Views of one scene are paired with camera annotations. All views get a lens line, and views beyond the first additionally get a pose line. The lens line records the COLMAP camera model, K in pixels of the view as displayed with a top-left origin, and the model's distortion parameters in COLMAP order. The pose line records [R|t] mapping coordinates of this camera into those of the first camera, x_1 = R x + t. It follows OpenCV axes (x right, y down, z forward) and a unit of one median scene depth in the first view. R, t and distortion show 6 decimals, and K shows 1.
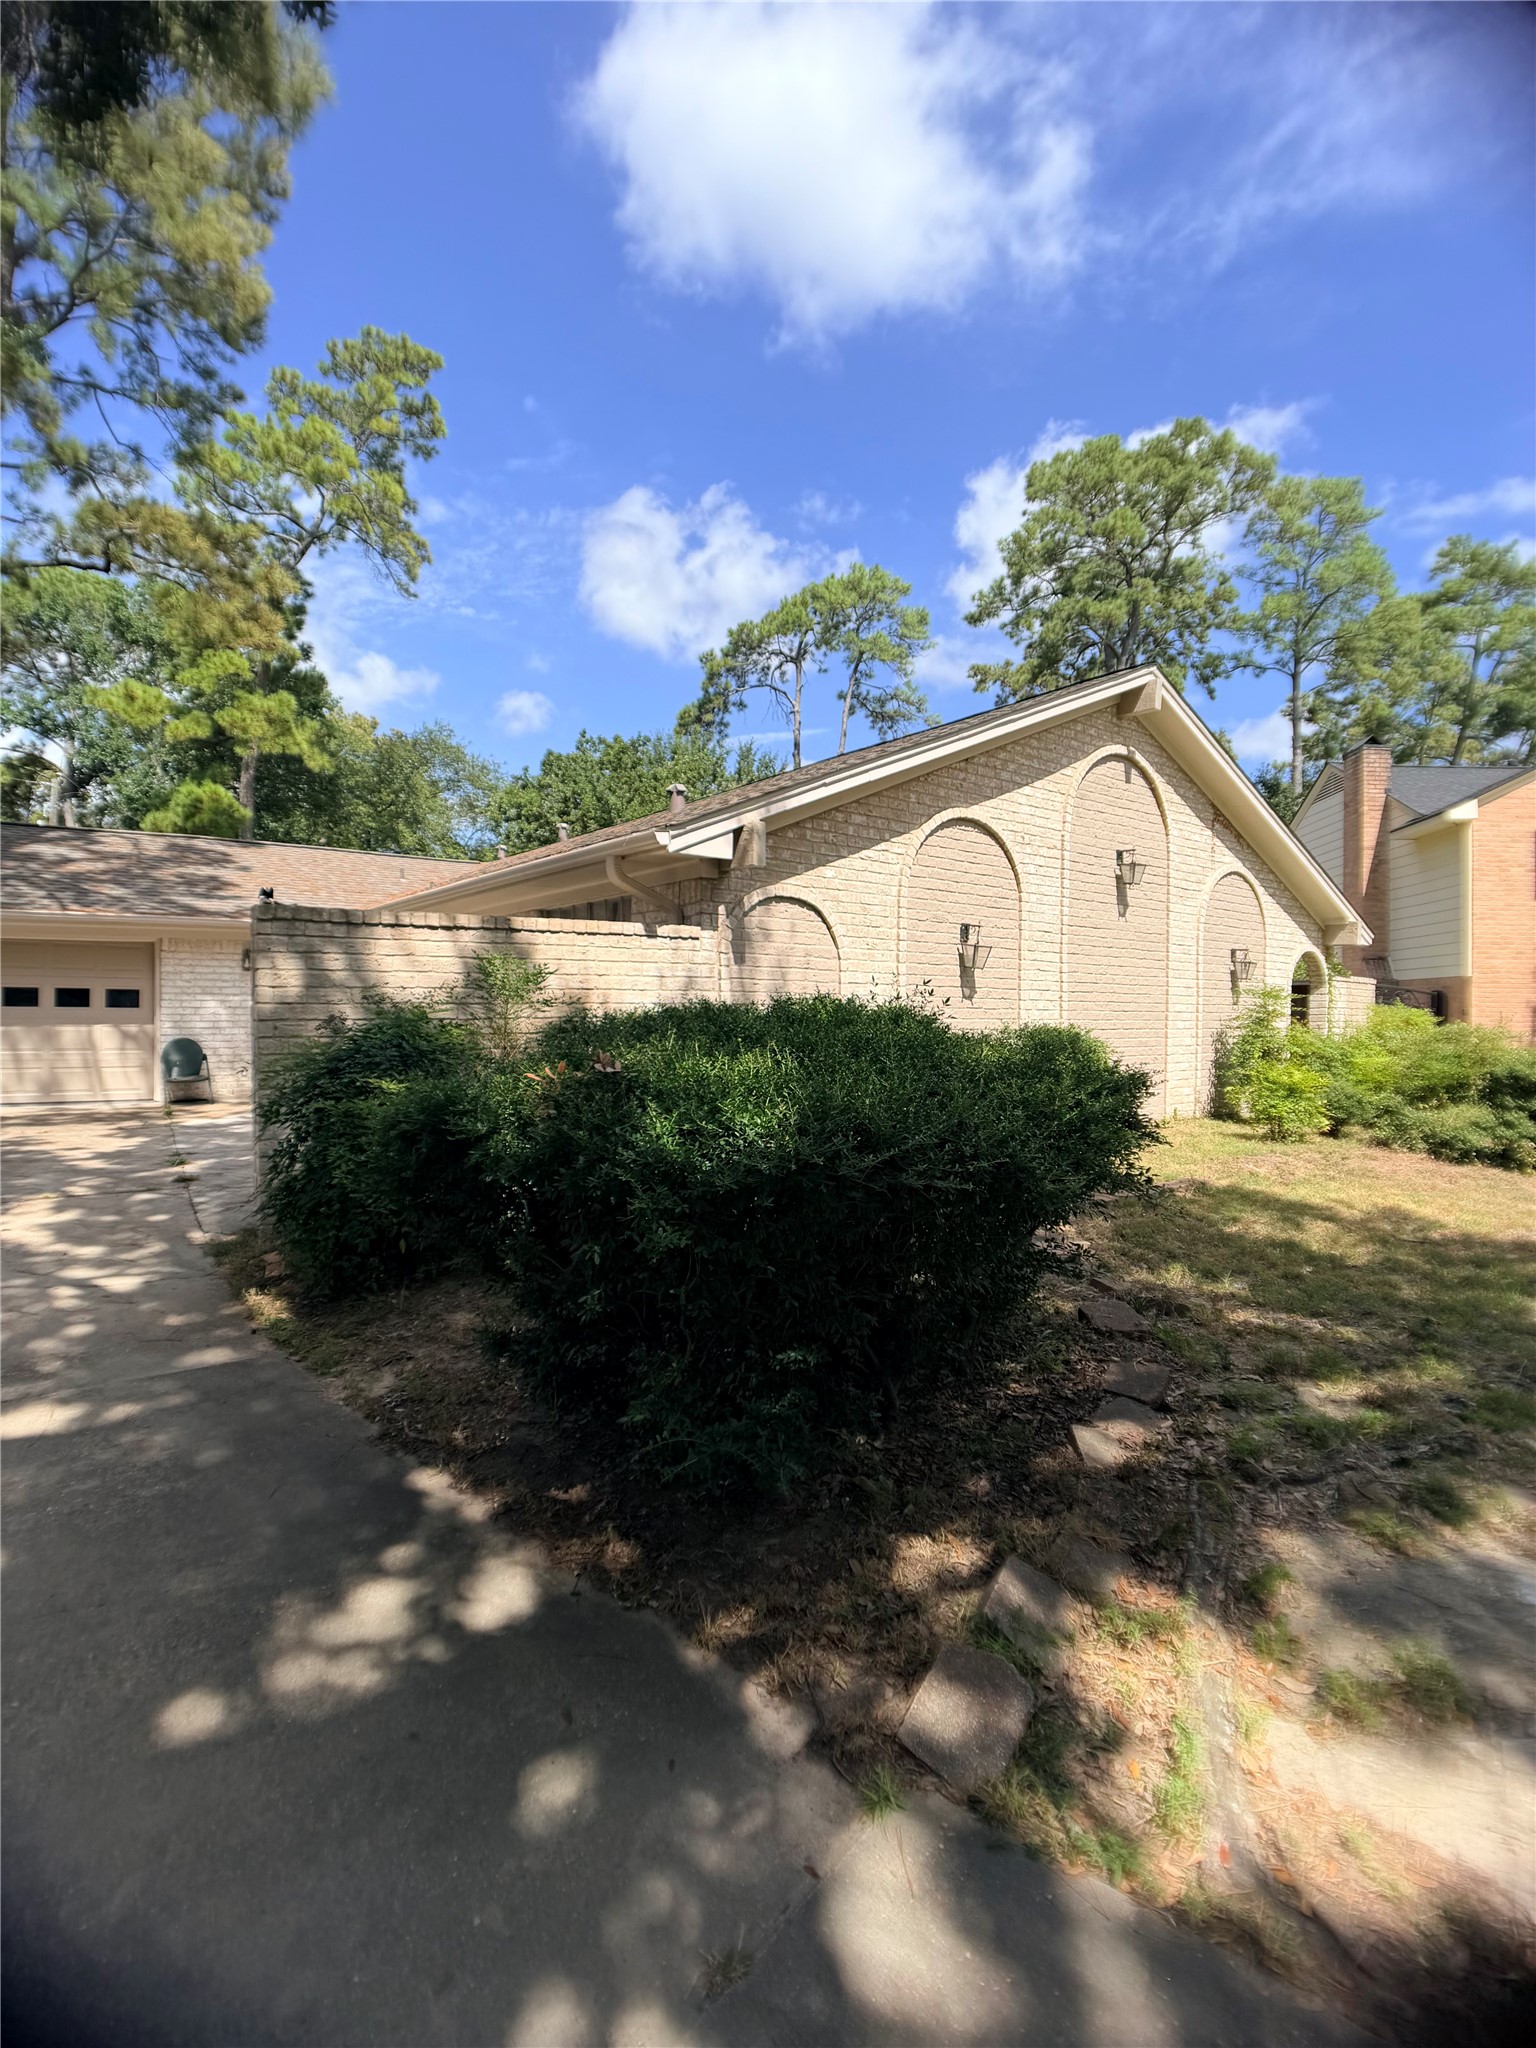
lens RADIAL K [[1060.6, 0, 758.4], [0, 1060.6, 1012.1], [0, 0, 1]] dist [-0.089810, 0.023130]
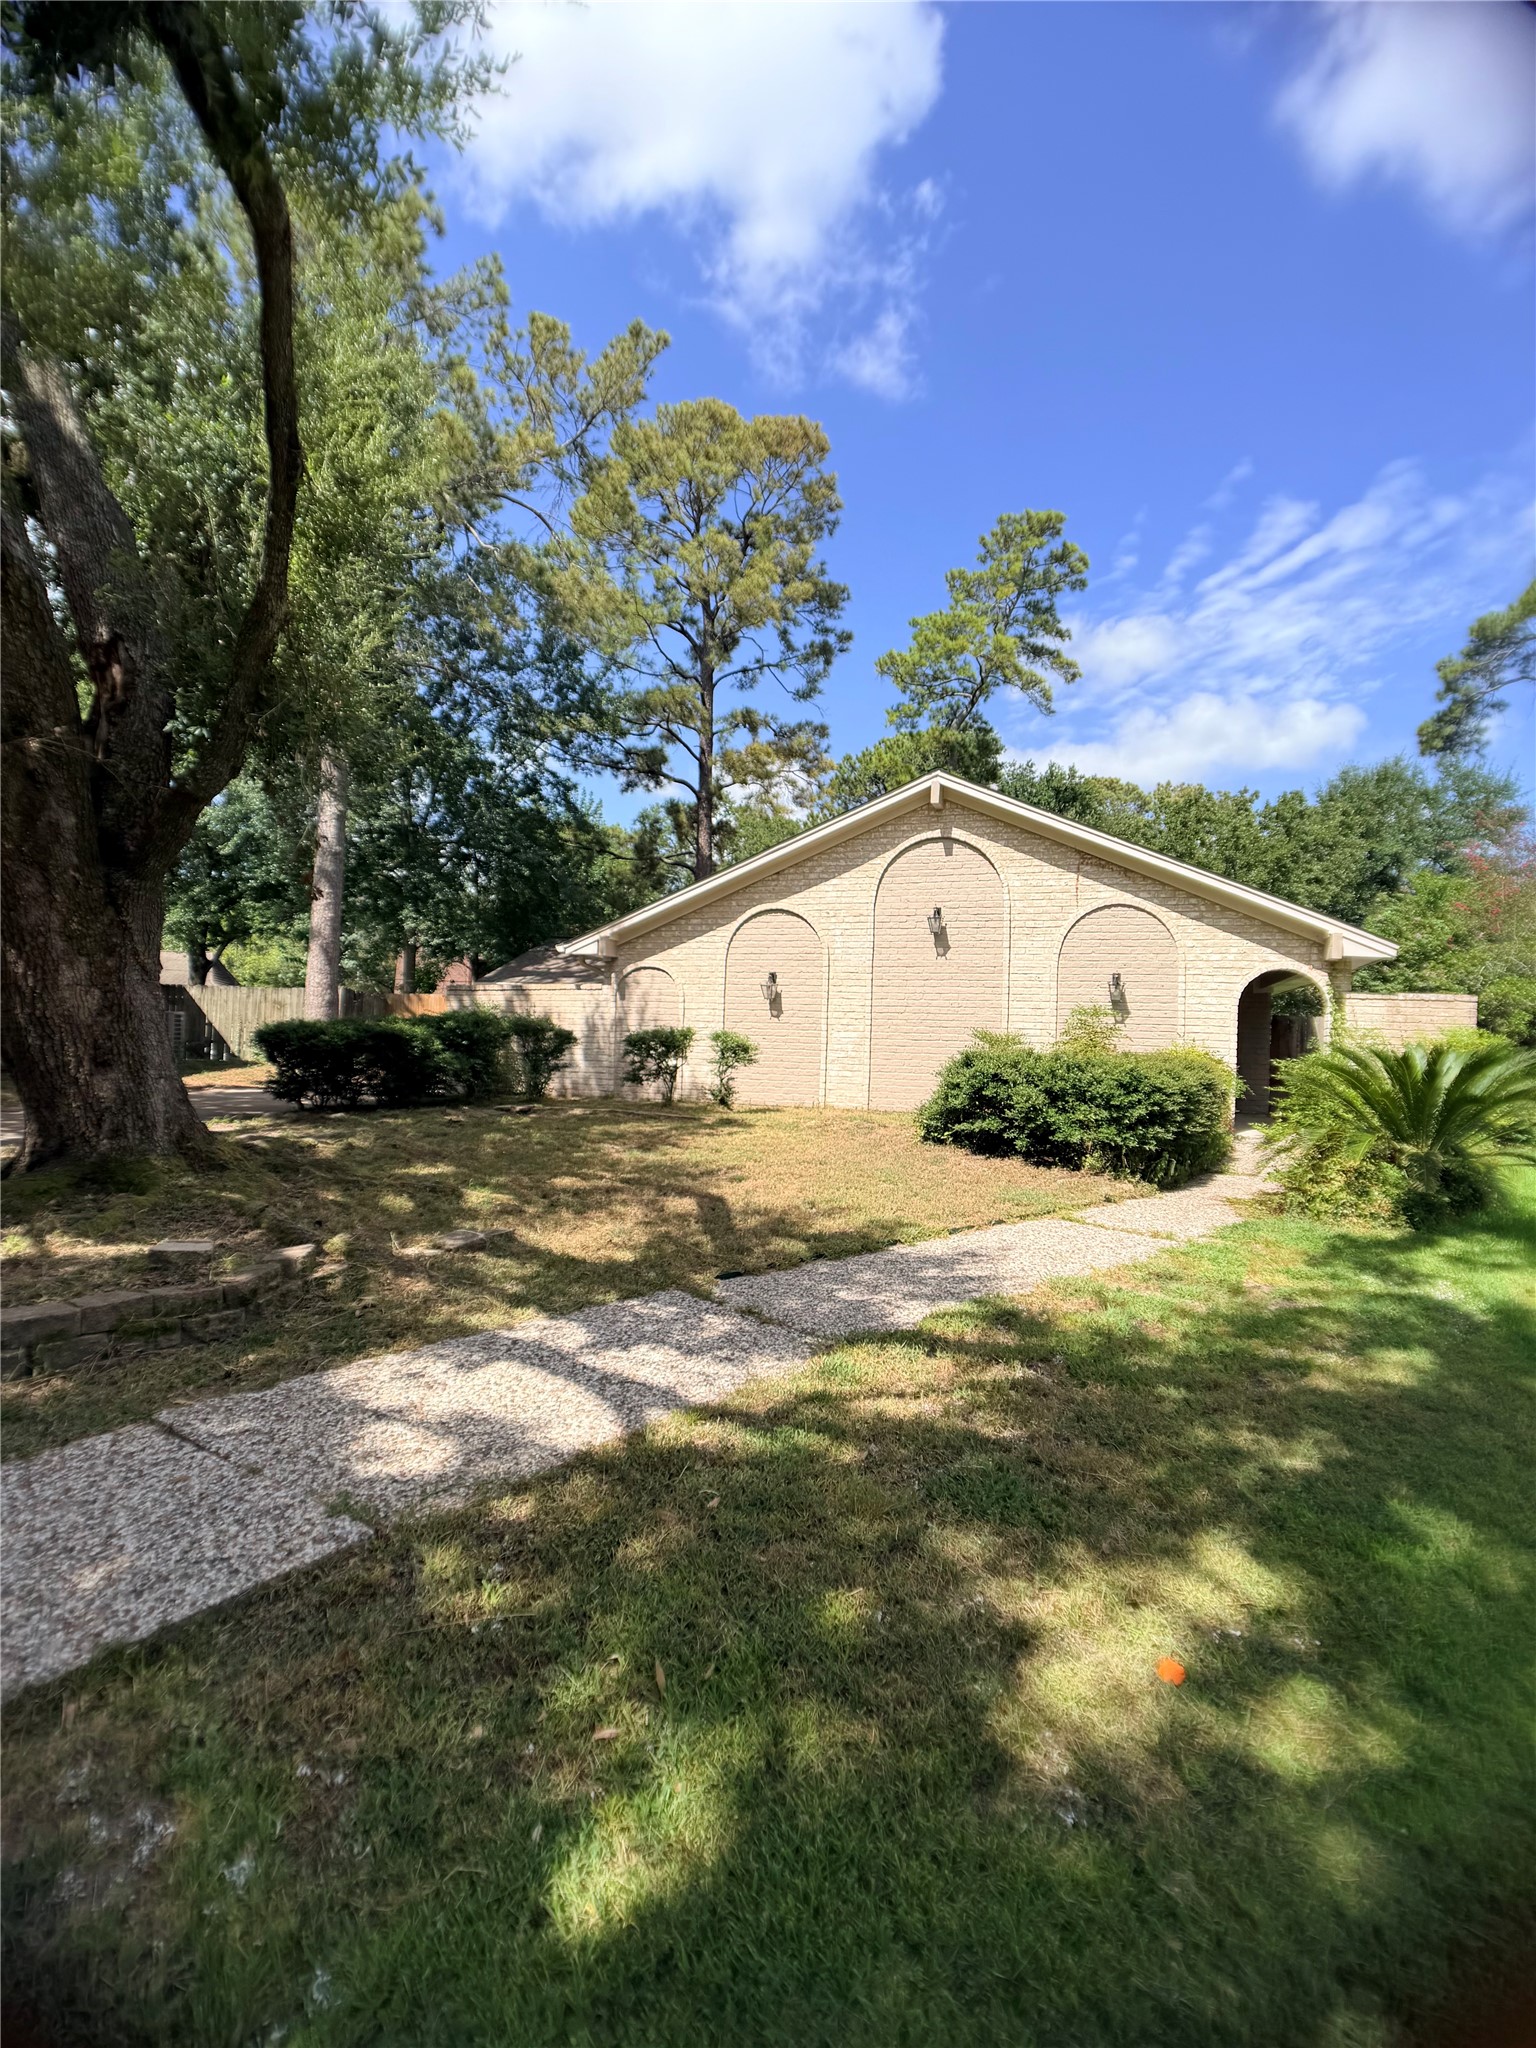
lens RADIAL K [[1055.1, 0, 733.5], [0, 1055.1, 1001.7], [0, 0, 1]] dist [-0.089345, -0.000960]
pose [[0.515619, -0.024842, -0.856458, 0.566658], [-0.020369, 0.998942, -0.041237, 0.011769], [0.856576, 0.038708, 0.514567, 0.033653]]
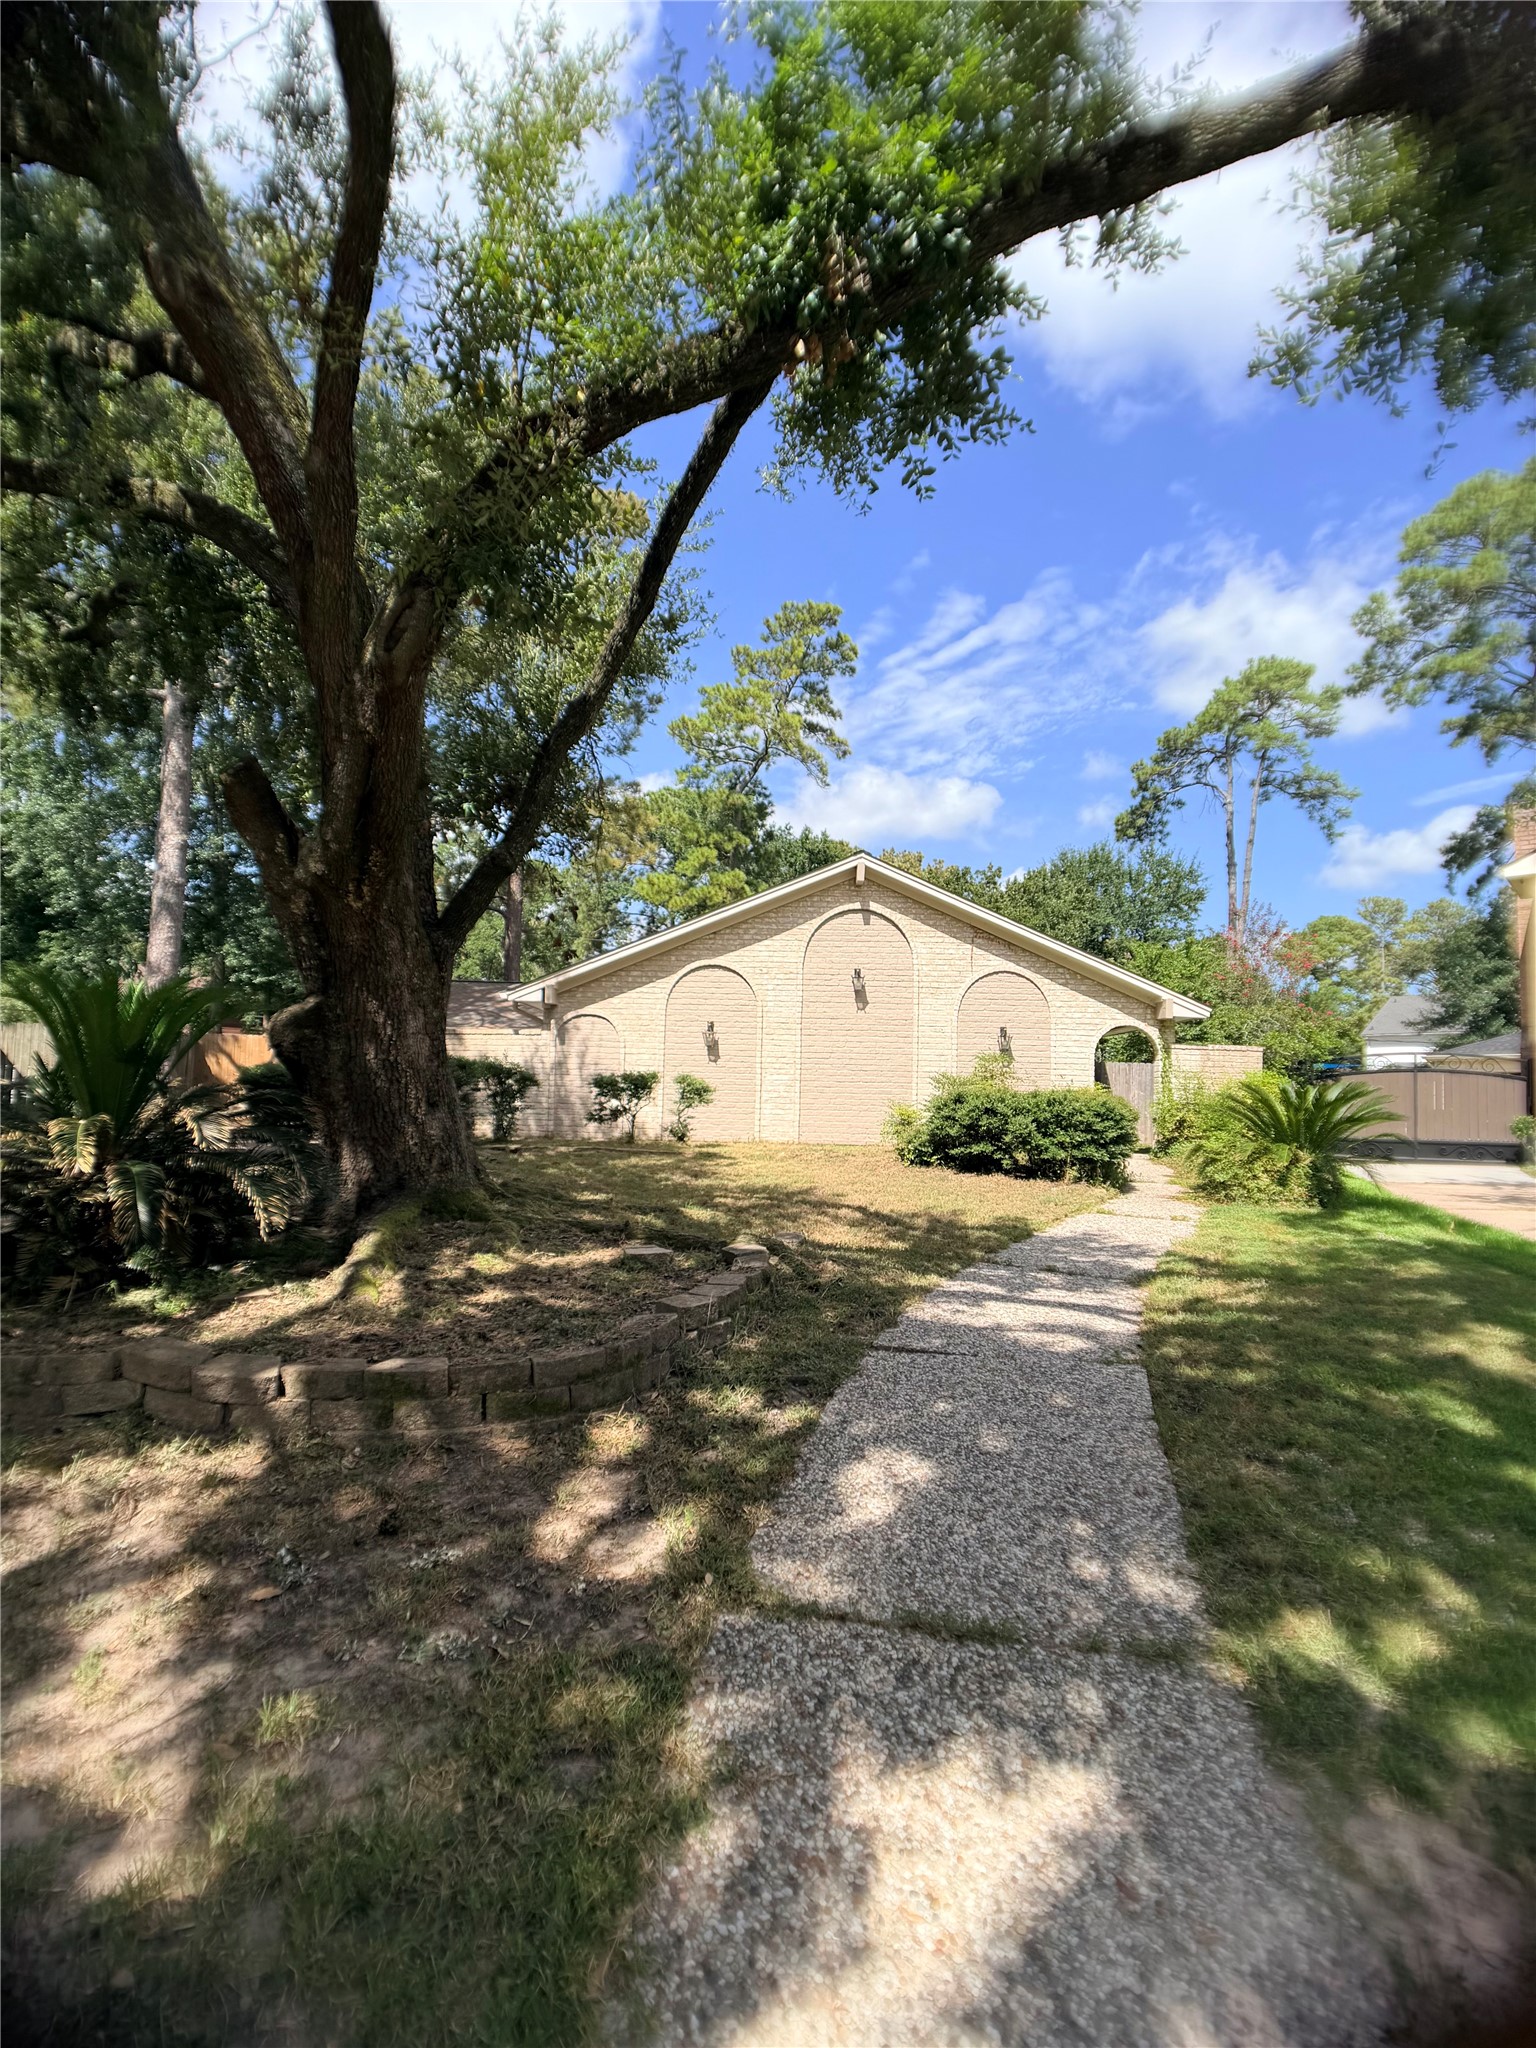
lens RADIAL K [[1060.6, 0, 758.4], [0, 1060.6, 1012.1], [0, 0, 1]] dist [-0.089810, 0.023130]
pose [[0.766115, -0.038197, -0.641567, 0.521483], [-0.013098, 0.997097, -0.075006, 0.014070], [0.642570, 0.065866, 0.763391, -0.133267]]
